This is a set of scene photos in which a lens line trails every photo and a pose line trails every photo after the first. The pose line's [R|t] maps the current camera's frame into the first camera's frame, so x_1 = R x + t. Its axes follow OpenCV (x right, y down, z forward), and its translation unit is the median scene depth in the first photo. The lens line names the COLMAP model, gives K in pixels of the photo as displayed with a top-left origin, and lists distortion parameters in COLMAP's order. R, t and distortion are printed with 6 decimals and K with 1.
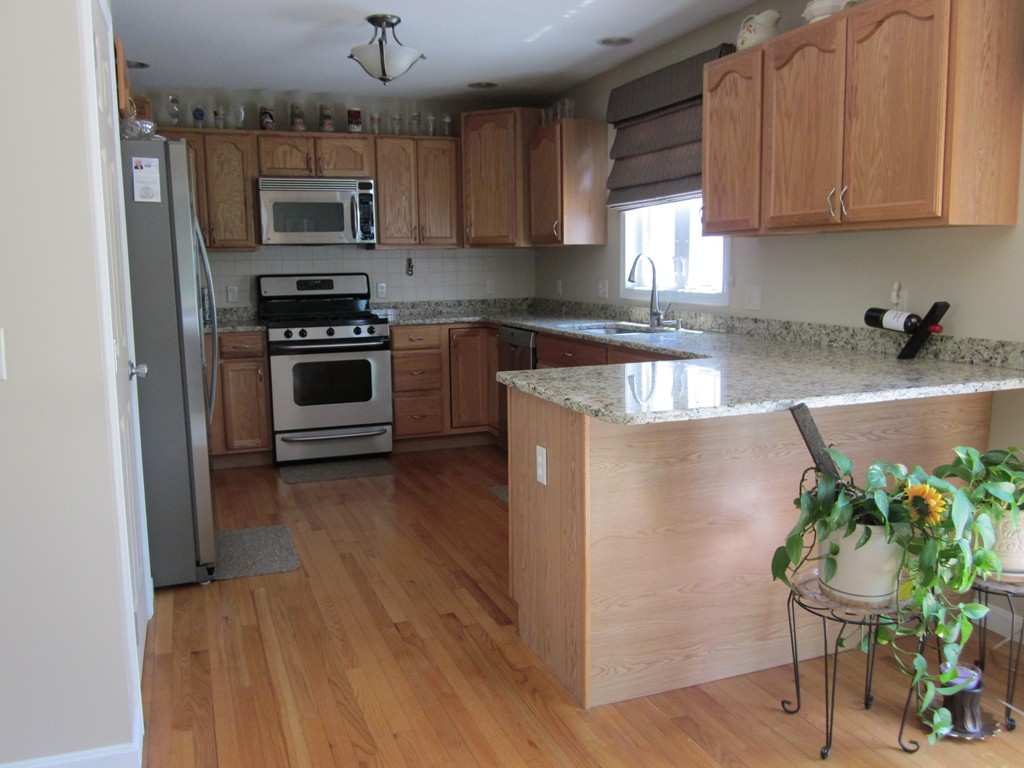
lens RADIAL K [[855.8, 0, 510.1], [0, 855.8, 382.1], [0, 0, 1]] dist [-0.029859, 0.008713]
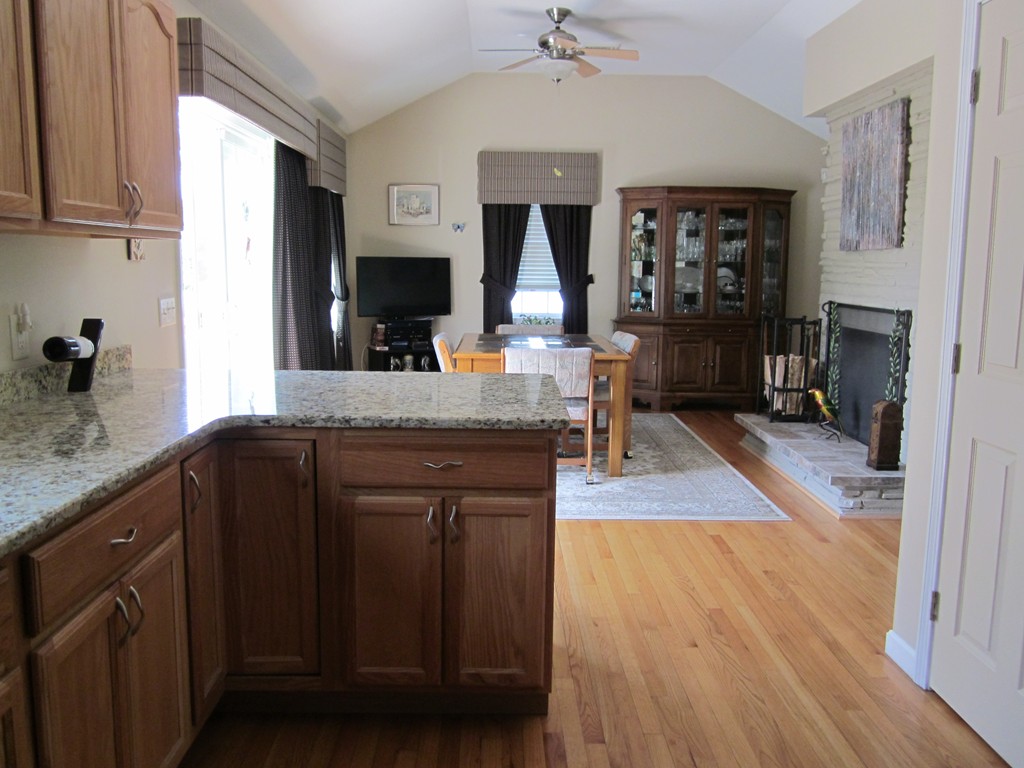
lens RADIAL K [[855.8, 0, 517.8], [0, 855.8, 383.4], [0, 0, 1]] dist [-0.029859, 0.008713]
pose [[-0.942239, -0.042301, 0.332259, -0.130193], [0.049423, 0.963575, 0.262833, -0.137347], [-0.331275, 0.264073, -0.905827, 0.941069]]
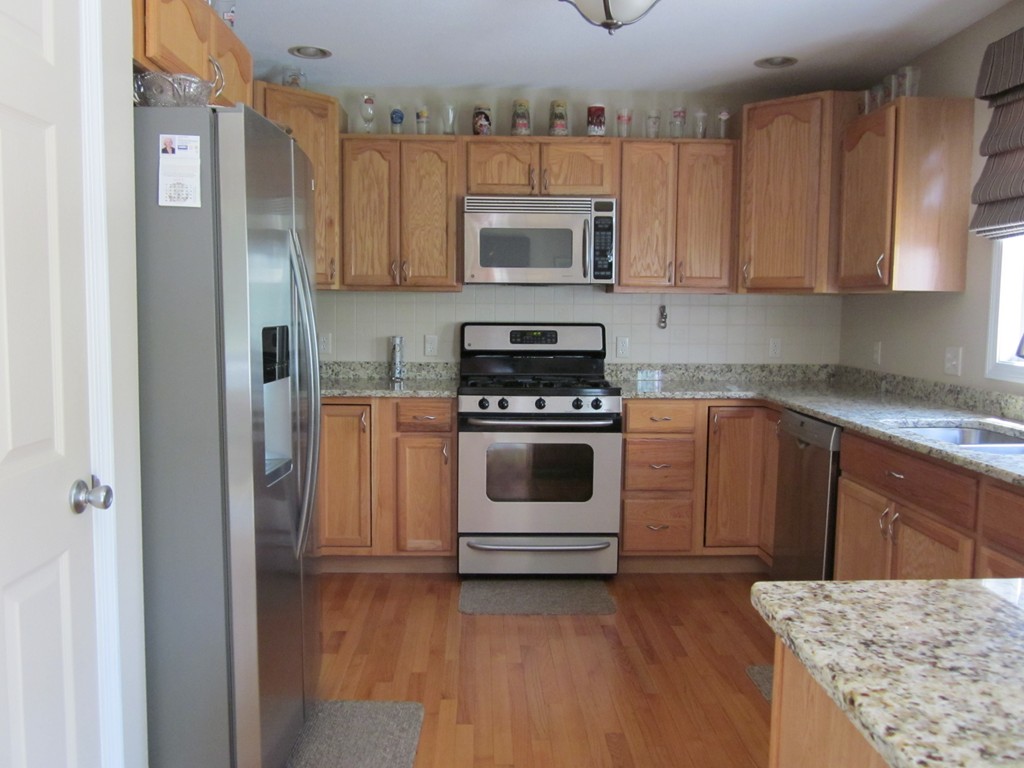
lens RADIAL K [[855.8, 0, 517.0], [0, 855.8, 386.7], [0, 0, 1]] dist [-0.029859, 0.008713]
pose [[0.946874, 0.052503, -0.317291, 0.001831], [-0.066756, 0.997183, -0.034209, -0.045965], [0.314601, 0.053573, 0.947711, 0.295468]]
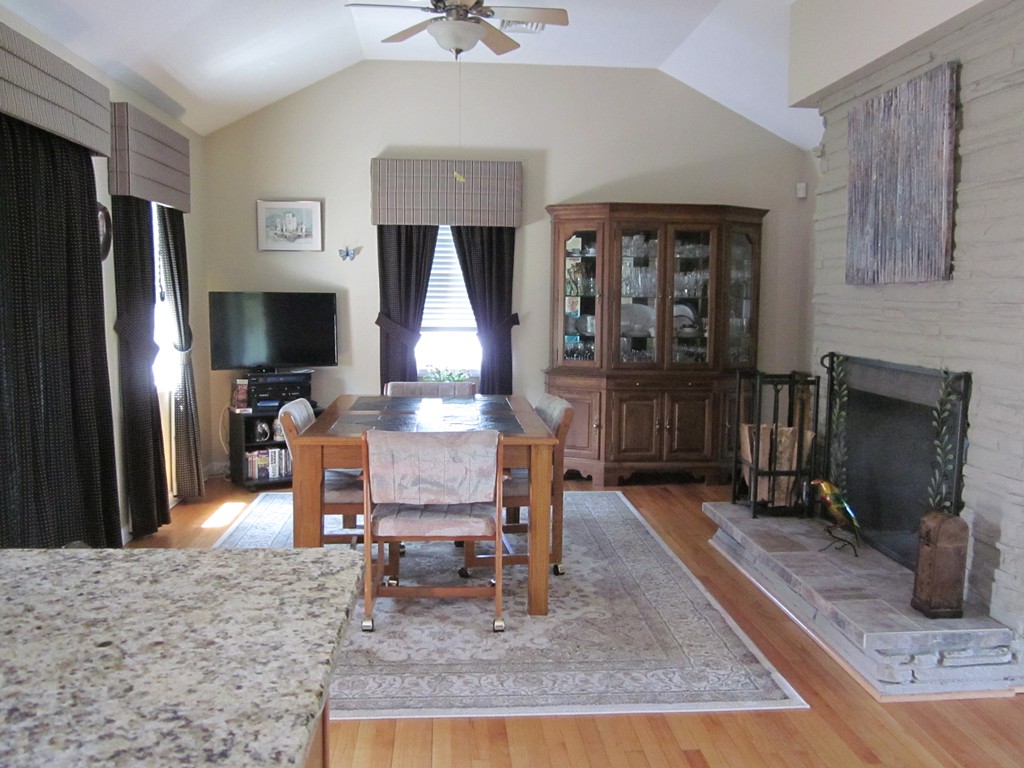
lens RADIAL K [[855.8, 0, 514.8], [0, 855.8, 383.6], [0, 0, 1]] dist [-0.029859, 0.008713]
pose [[-0.960406, -0.023998, 0.277569, -0.084216], [0.042291, 0.972181, 0.230380, -0.105702], [-0.275376, 0.232997, -0.932674, 0.667848]]
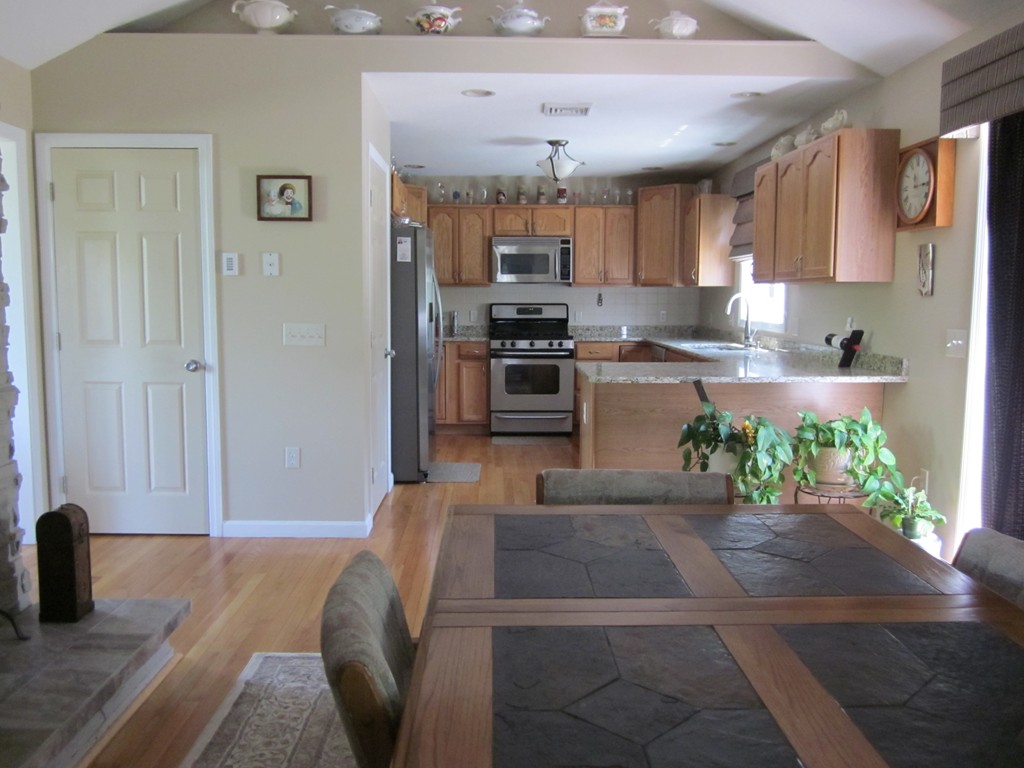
lens RADIAL K [[855.8, 0, 506.3], [0, 855.8, 375.7], [0, 0, 1]] dist [-0.029859, 0.008713]
pose [[0.940324, 0.049272, -0.336694, 0.231197], [-0.063461, 0.997495, -0.031261, 0.041486], [0.334310, 0.050762, 0.941095, -0.357606]]
